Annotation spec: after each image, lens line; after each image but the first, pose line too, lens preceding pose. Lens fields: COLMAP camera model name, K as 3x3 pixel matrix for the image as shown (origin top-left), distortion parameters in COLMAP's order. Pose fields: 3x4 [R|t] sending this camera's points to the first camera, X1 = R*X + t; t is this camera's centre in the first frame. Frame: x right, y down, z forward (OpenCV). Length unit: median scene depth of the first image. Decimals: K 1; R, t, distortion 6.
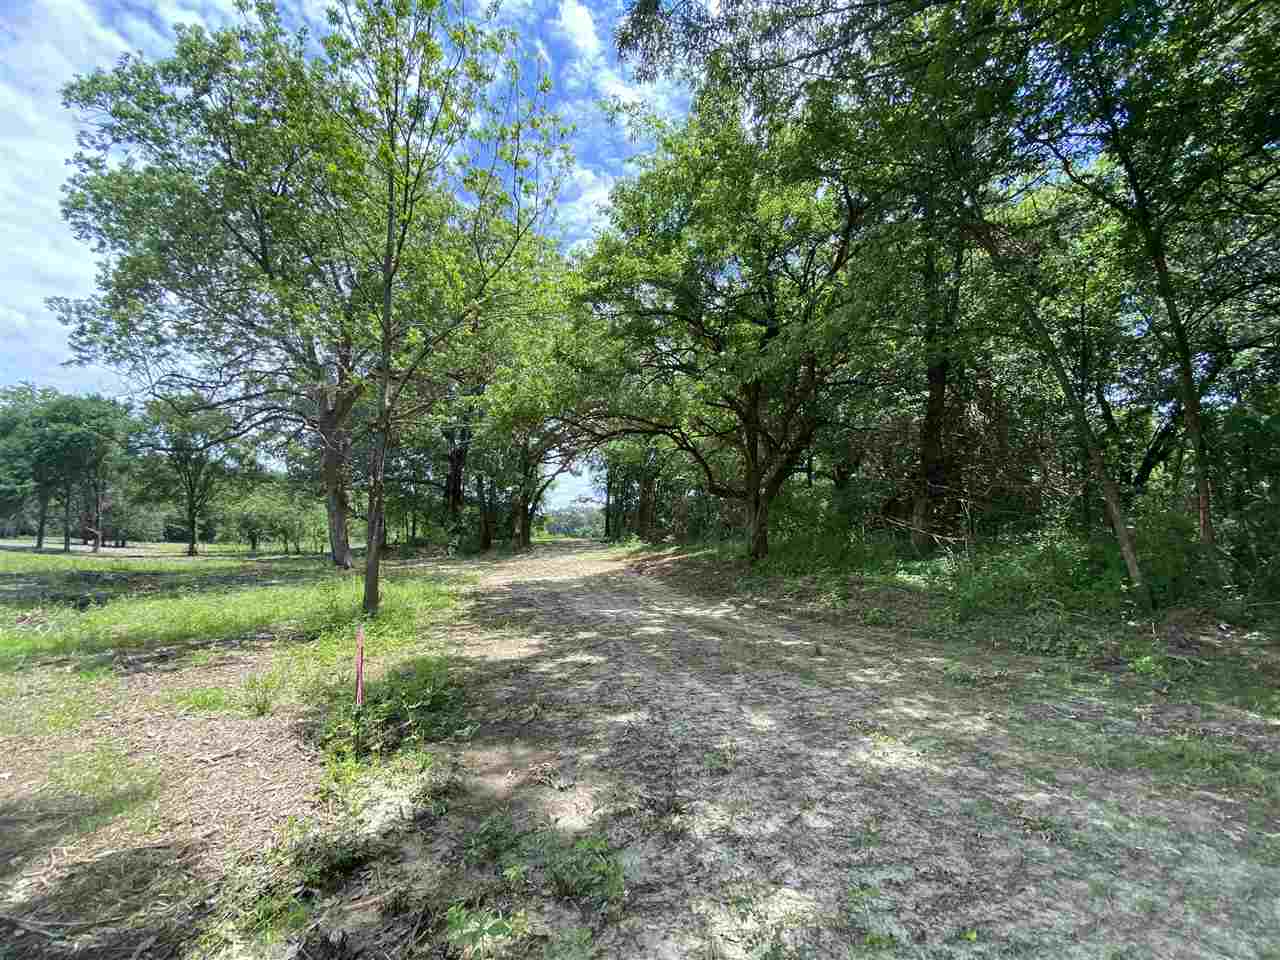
lens RADIAL K [[518.9, 0, 641.5], [0, 518.9, 479.0], [0, 0, 1]] dist [-0.023186, -0.001524]
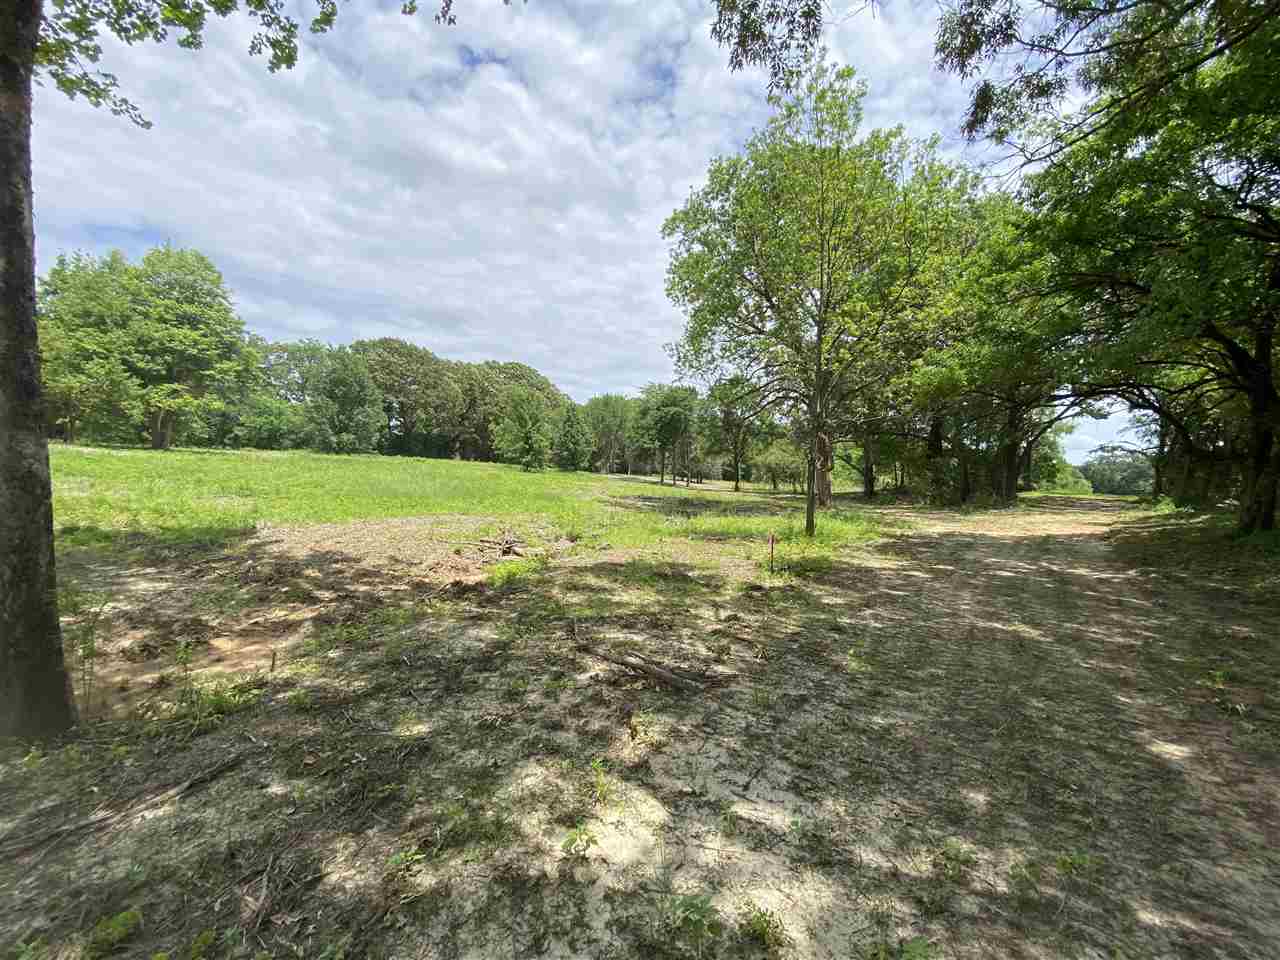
lens RADIAL K [[518.9, 0, 640.4], [0, 518.9, 481.4], [0, 0, 1]] dist [-0.023186, -0.001524]
pose [[0.614583, 0.041661, -0.787751, 0.098609], [0.046198, 0.994990, 0.088663, -0.019239], [0.787498, -0.090883, 0.609579, -0.100413]]
